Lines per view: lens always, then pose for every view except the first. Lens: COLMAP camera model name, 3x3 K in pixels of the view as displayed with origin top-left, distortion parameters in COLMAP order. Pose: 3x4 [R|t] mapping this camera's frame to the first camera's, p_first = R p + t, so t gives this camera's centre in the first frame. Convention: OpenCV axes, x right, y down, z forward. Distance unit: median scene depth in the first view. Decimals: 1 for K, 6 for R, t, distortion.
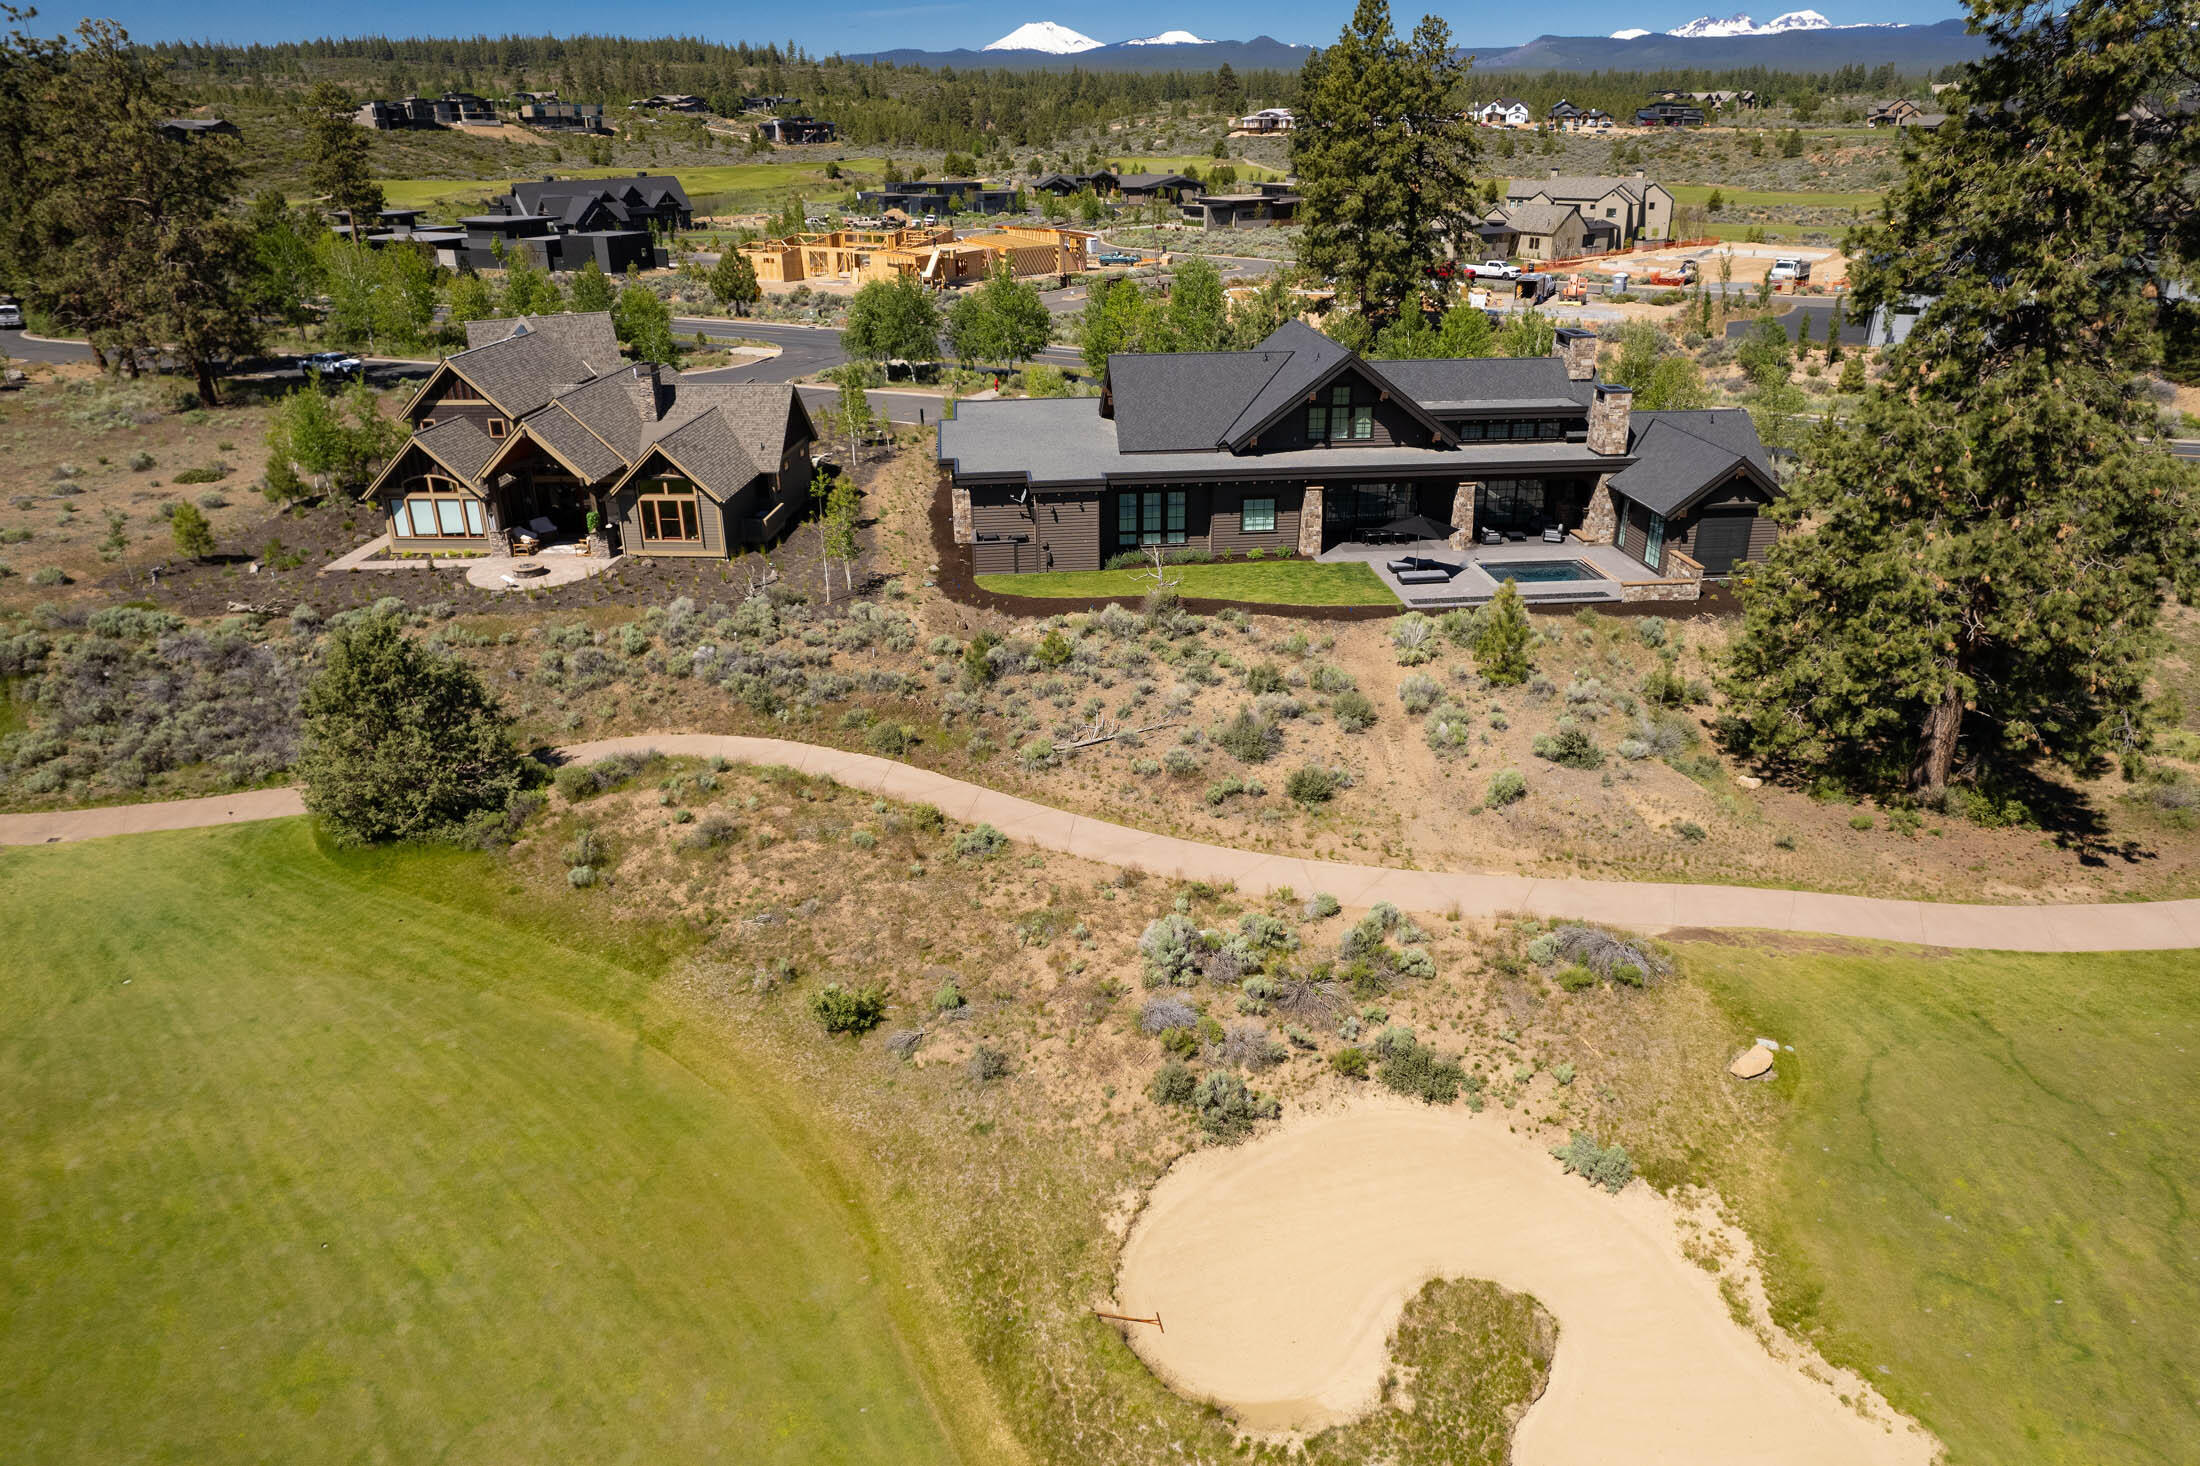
lens RADIAL K [[1411.4, 0, 1102.9], [0, 1411.4, 769.8], [0, 0, 1]] dist [-0.066174, 0.041138]
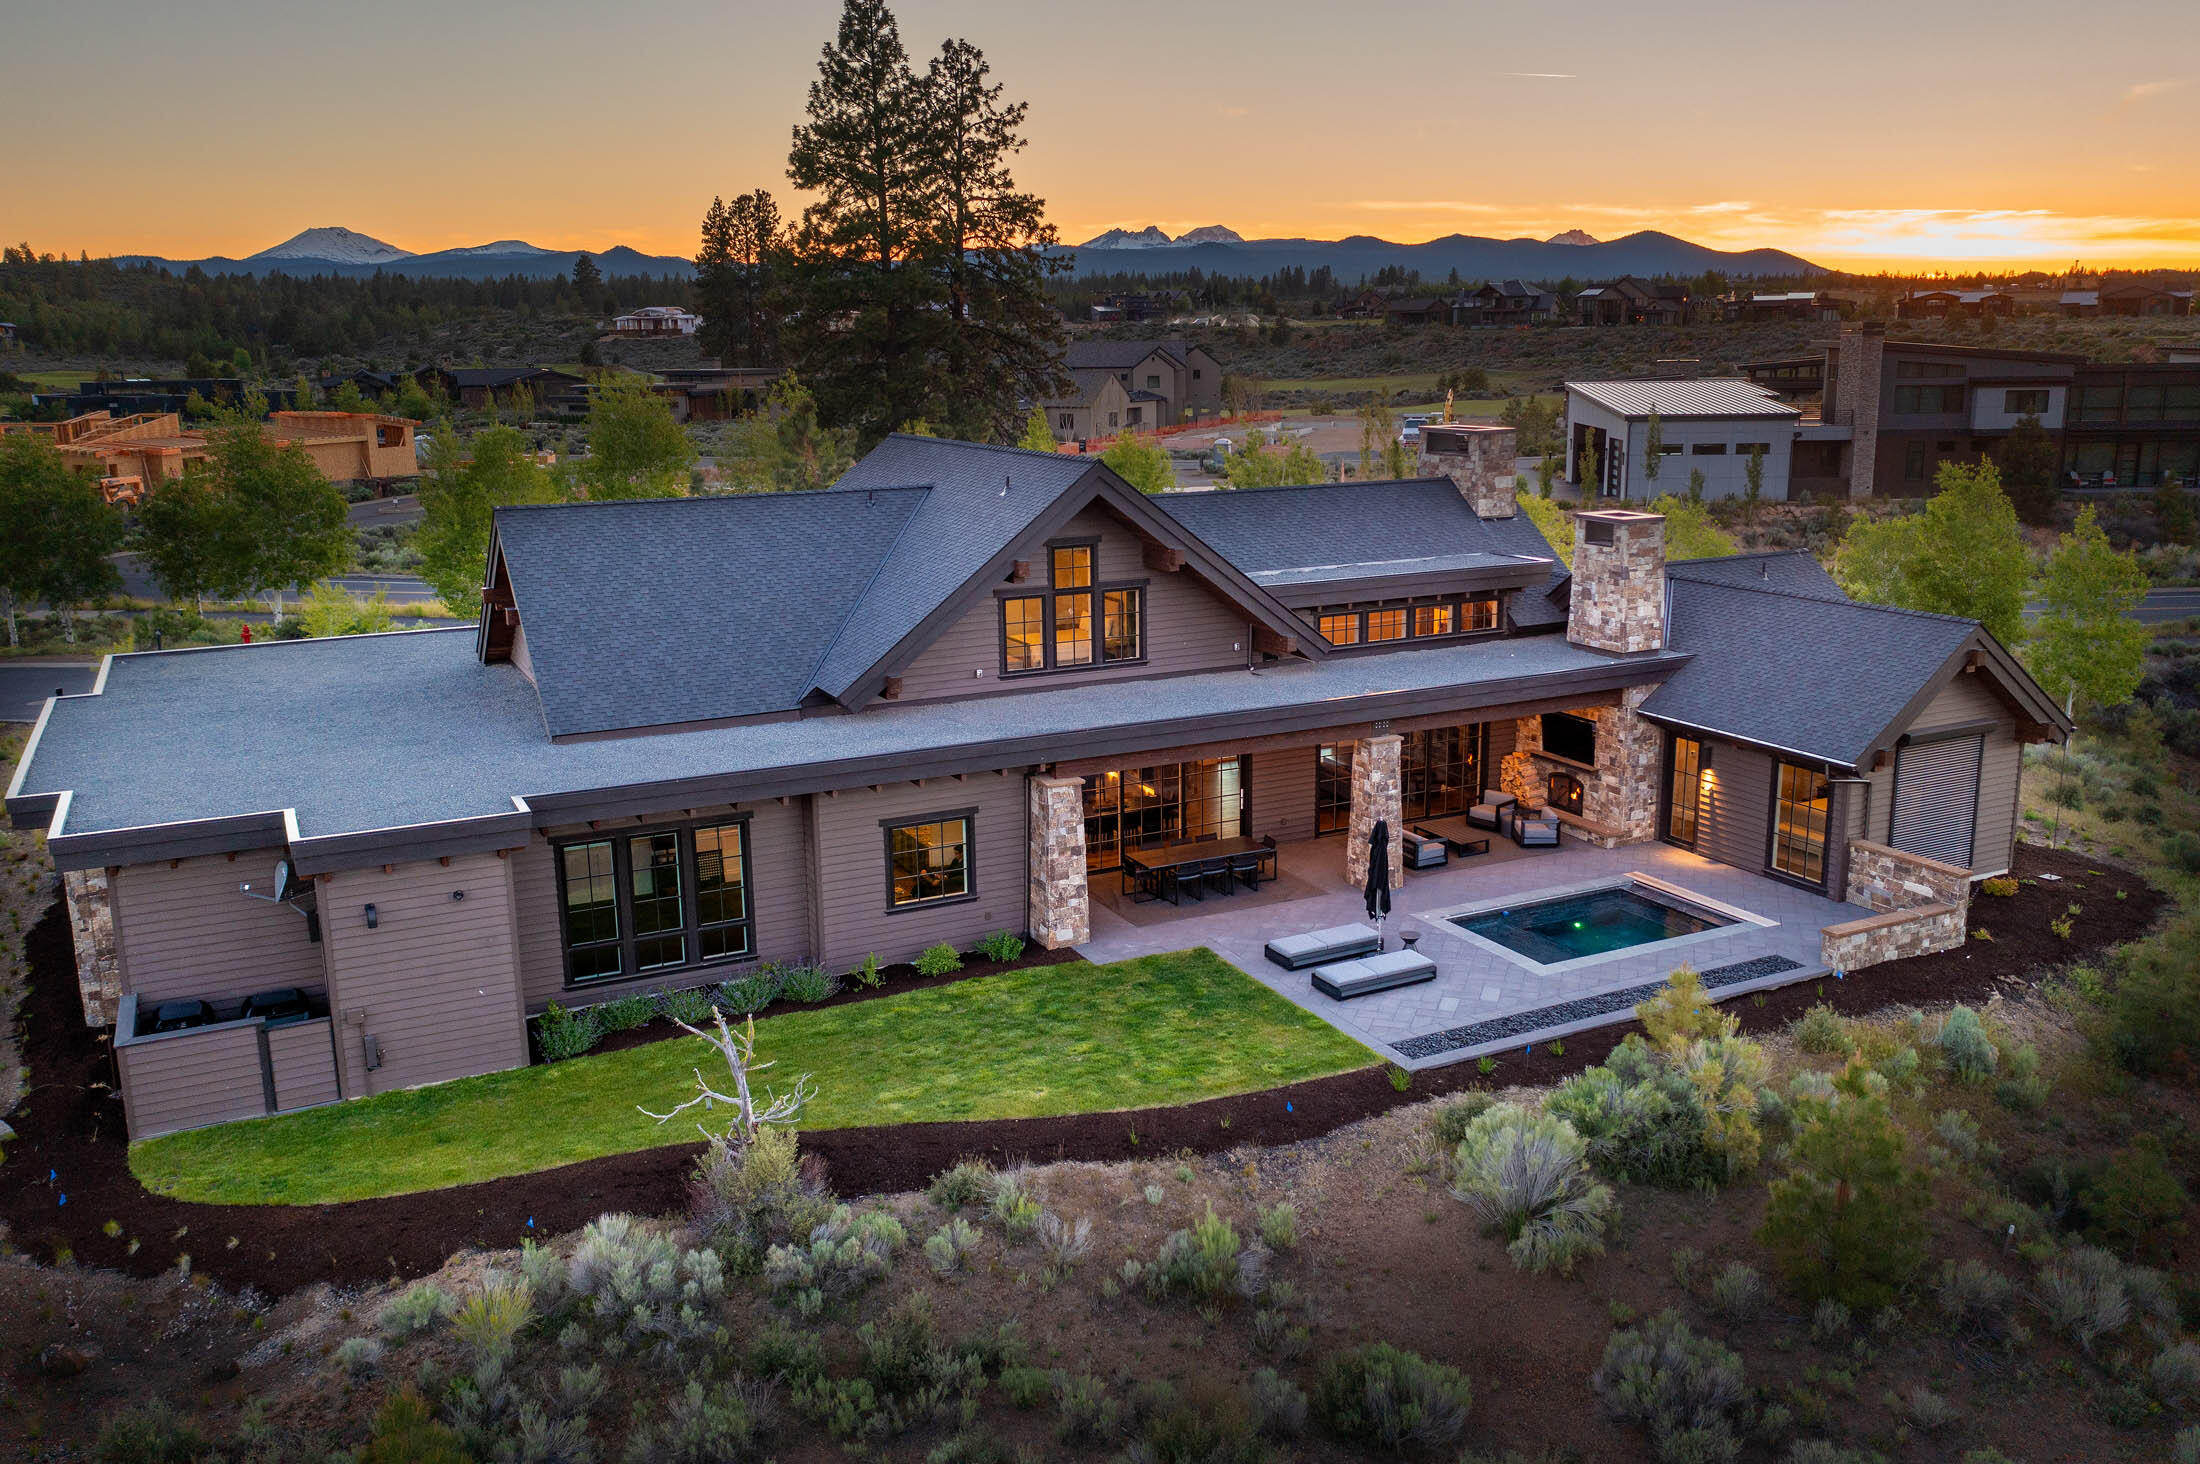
lens RADIAL K [[1771.3, 0, 1107.6], [0, 1771.3, 742.7], [0, 0, 1]] dist [-0.010482, -0.004054]
pose [[0.935200, -0.083877, 0.344044, -0.012190], [0.155112, 0.970410, -0.185053, -0.112144], [-0.318342, 0.226427, 0.920537, 0.508743]]
